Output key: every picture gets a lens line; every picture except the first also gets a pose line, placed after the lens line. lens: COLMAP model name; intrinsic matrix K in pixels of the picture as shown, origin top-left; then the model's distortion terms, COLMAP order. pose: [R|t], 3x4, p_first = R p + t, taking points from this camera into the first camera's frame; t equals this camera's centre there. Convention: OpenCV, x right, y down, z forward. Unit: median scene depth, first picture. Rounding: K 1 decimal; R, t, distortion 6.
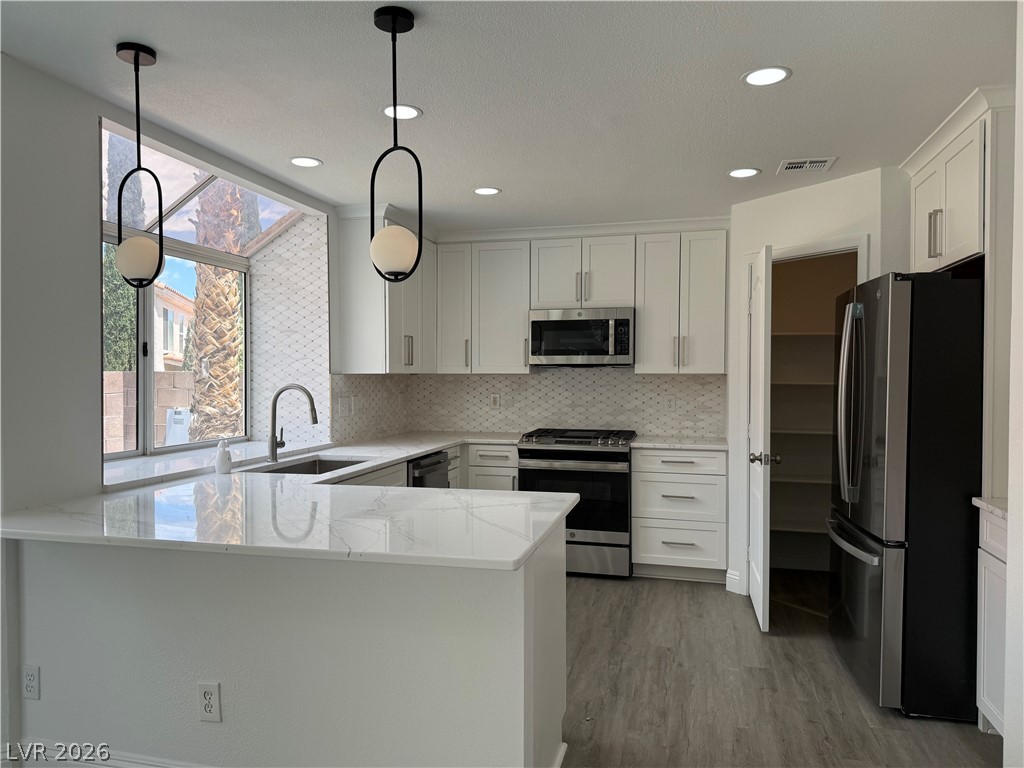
lens RADIAL K [[740.6, 0, 512.0], [0, 740.6, 384.0], [0, 0, 1]] dist [0.055809, -0.074996]
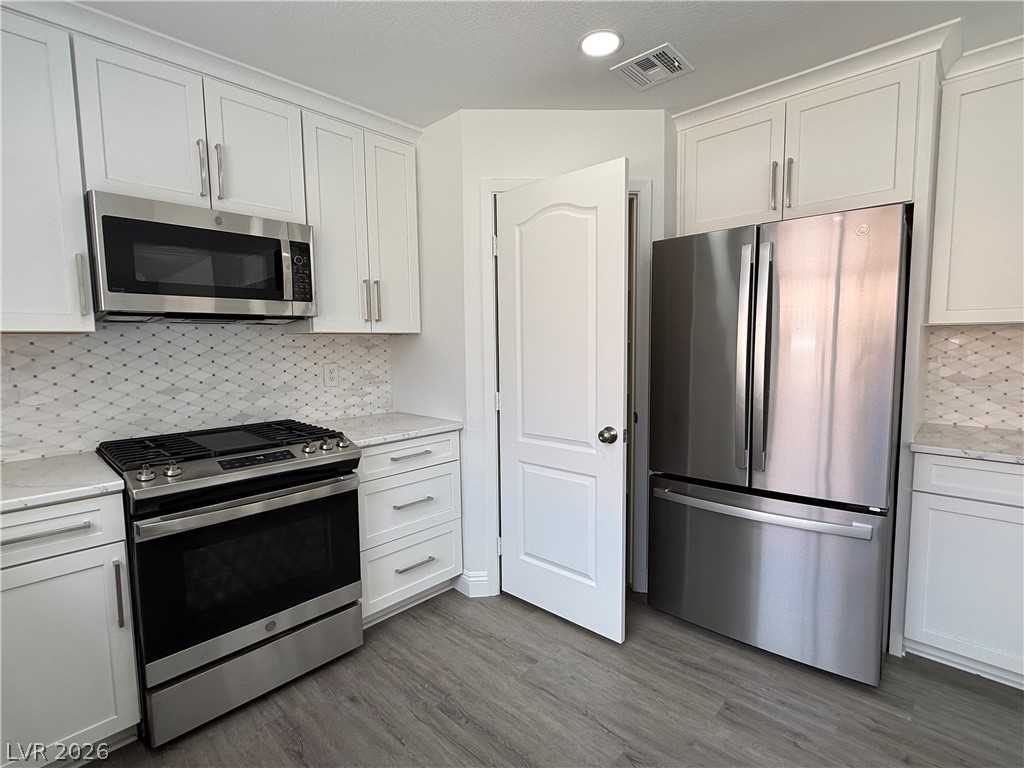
lens RADIAL K [[492.7, 0, 512.0], [0, 492.7, 384.0], [0, 0, 1]] dist [0.003072, 0.000906]
pose [[0.484967, -0.083406, 0.870546, -0.140810], [0.026368, 0.996384, 0.080773, 0.000623], [-0.874135, -0.016217, 0.485413, 0.701436]]
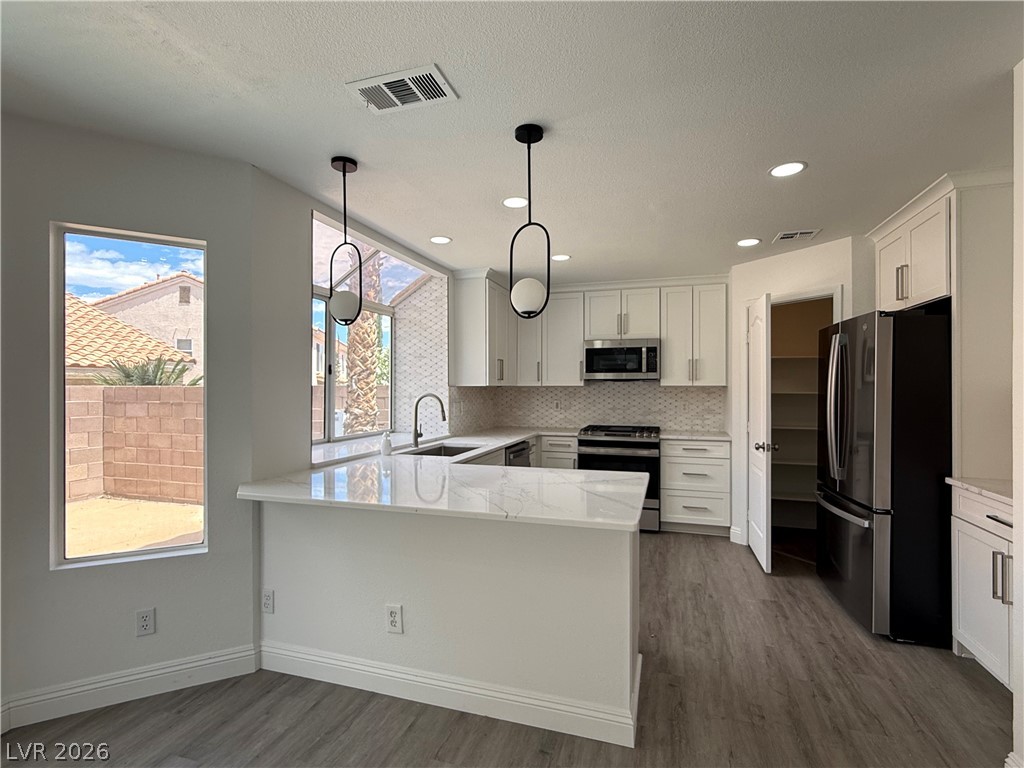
lens RADIAL K [[507.2, 0, 512.0], [0, 507.2, 384.0], [0, 0, 1]] dist [0.001764, 0.001744]
pose [[0.998146, -0.001685, -0.060839, -0.062153], [0.000511, 0.999813, -0.019318, 0.000900], [0.060860, 0.019251, 0.997961, 0.025334]]
